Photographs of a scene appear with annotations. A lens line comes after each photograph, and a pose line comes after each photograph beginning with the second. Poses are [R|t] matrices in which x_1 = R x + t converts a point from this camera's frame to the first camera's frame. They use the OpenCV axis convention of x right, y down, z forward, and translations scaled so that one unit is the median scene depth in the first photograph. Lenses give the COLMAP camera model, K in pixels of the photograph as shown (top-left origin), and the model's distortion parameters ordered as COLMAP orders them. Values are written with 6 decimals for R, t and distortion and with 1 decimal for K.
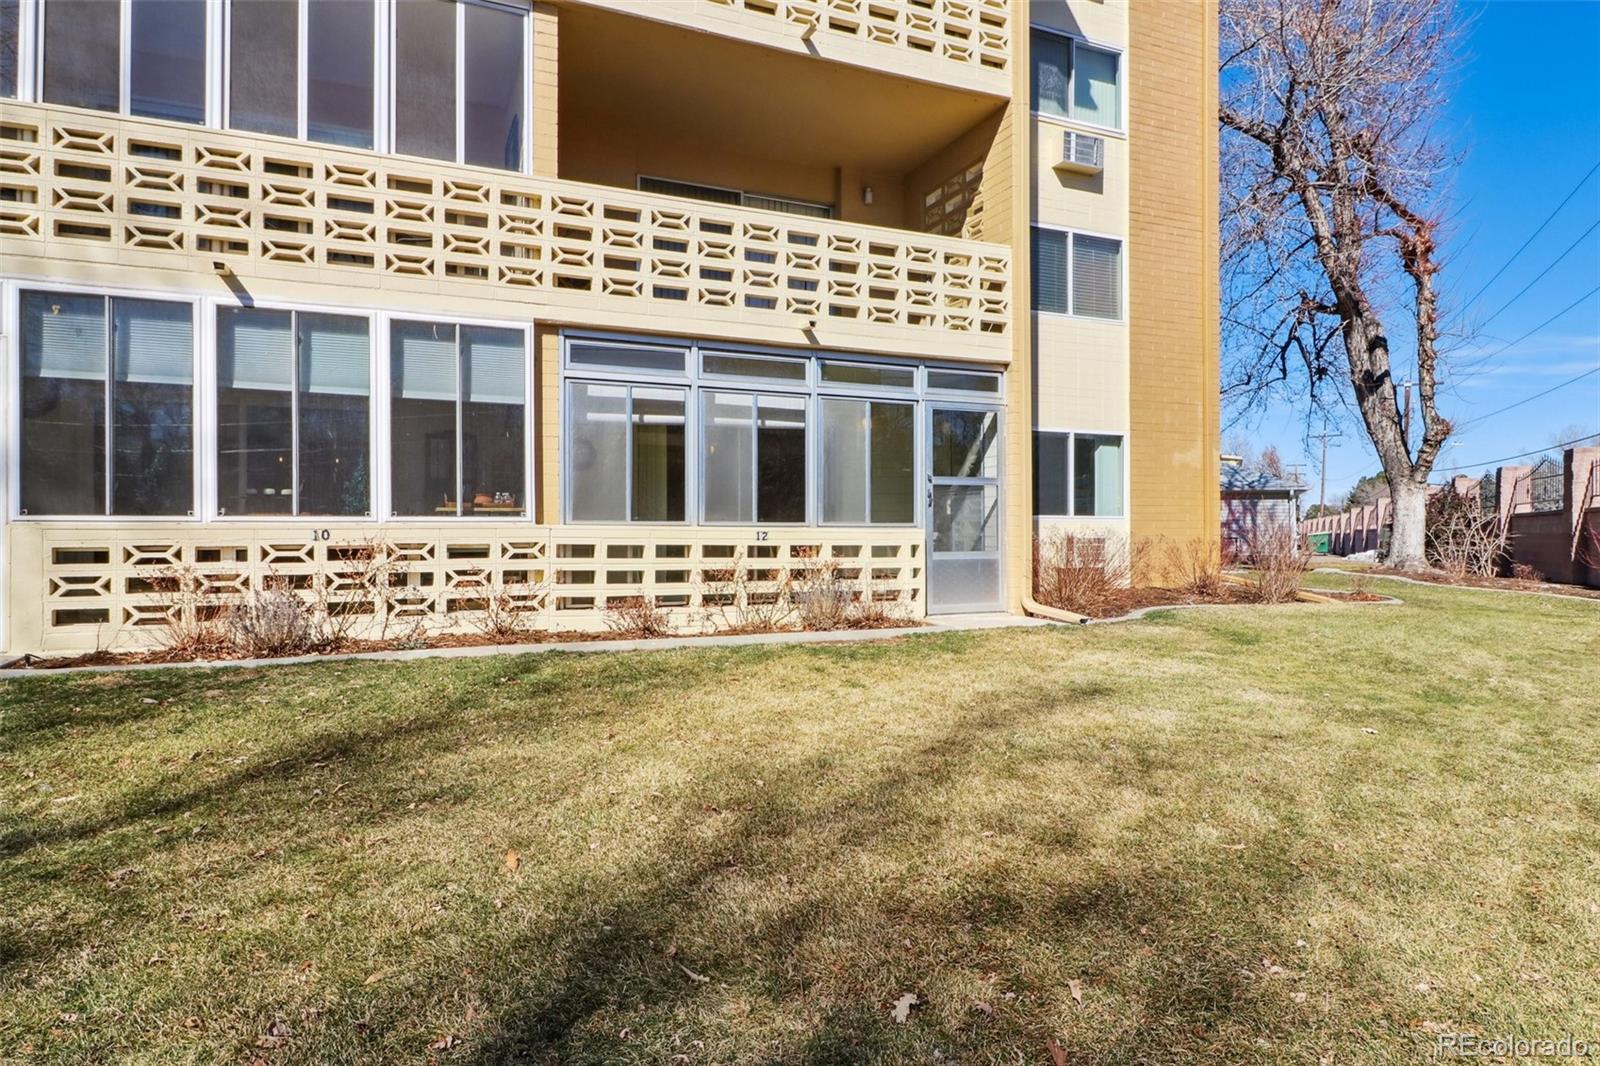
lens RADIAL K [[962.3, 0, 800.0], [0, 962.3, 533.0], [0, 0, 1]] dist [0.001716, 0.000325]
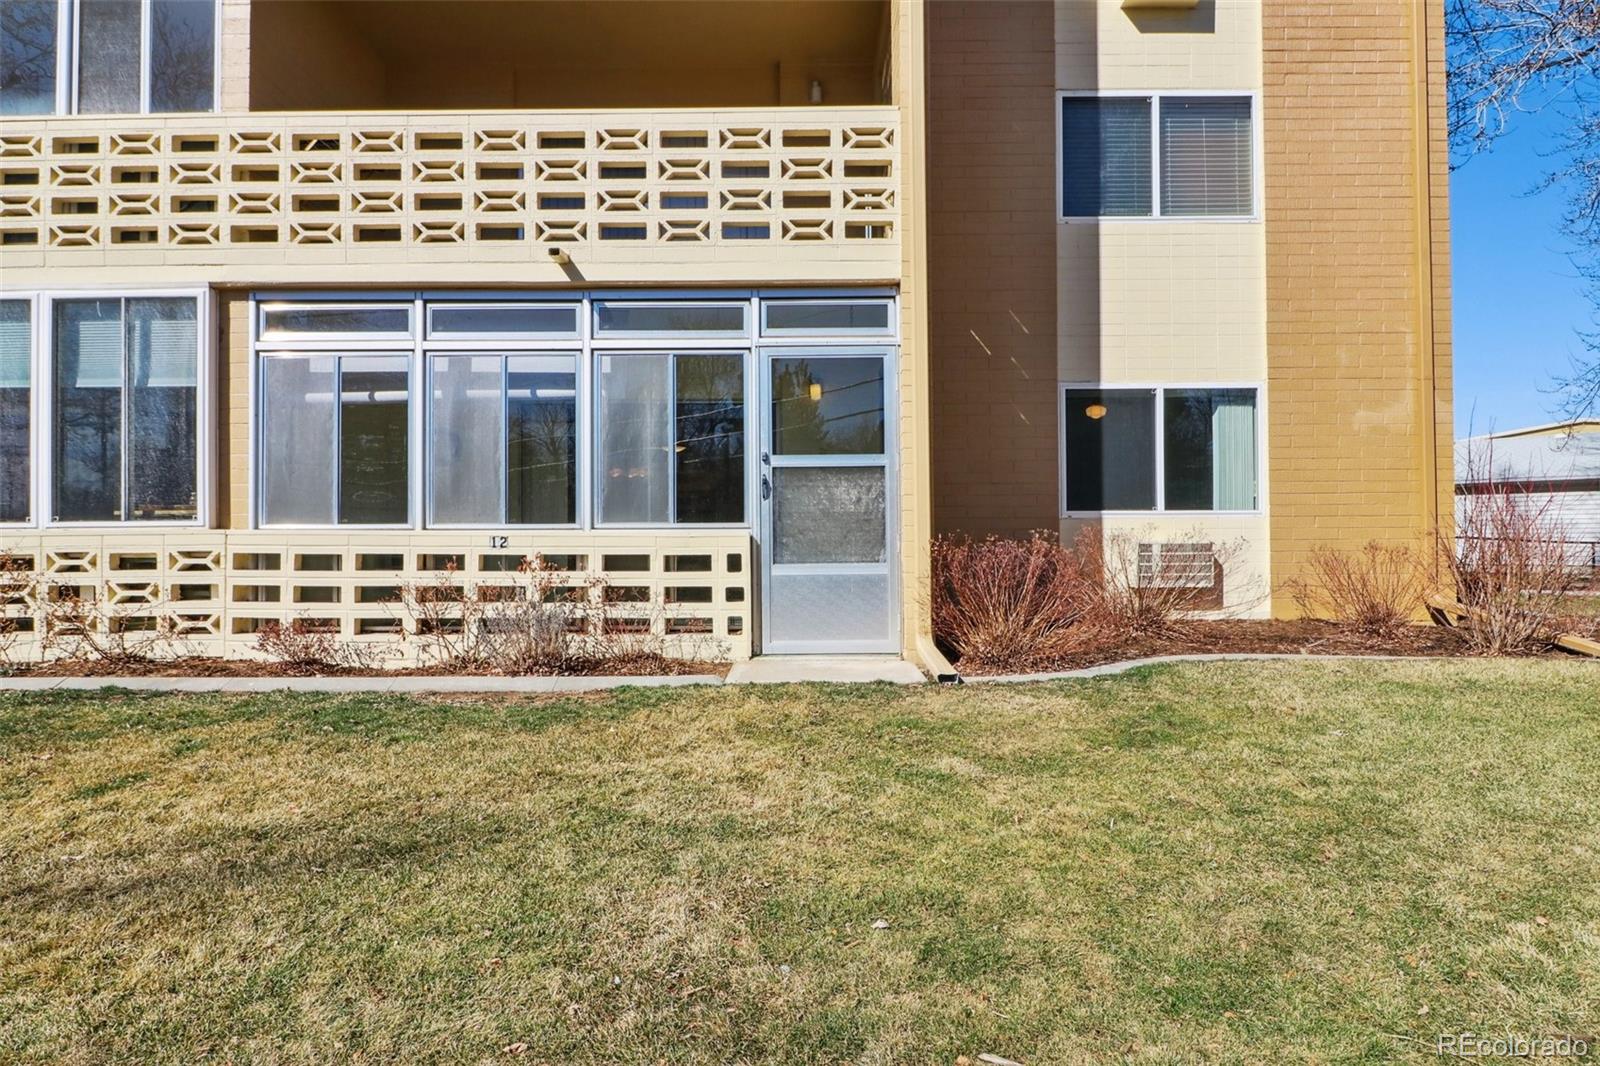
lens RADIAL K [[970.8, 0, 800.0], [0, 970.8, 533.0], [0, 0, 1]] dist [-0.008195, -0.002001]
pose [[0.913106, -0.011484, -0.407561, 0.469780], [0.005847, 0.999869, -0.015074, 0.008658], [0.407681, 0.011382, 0.913054, 0.395268]]
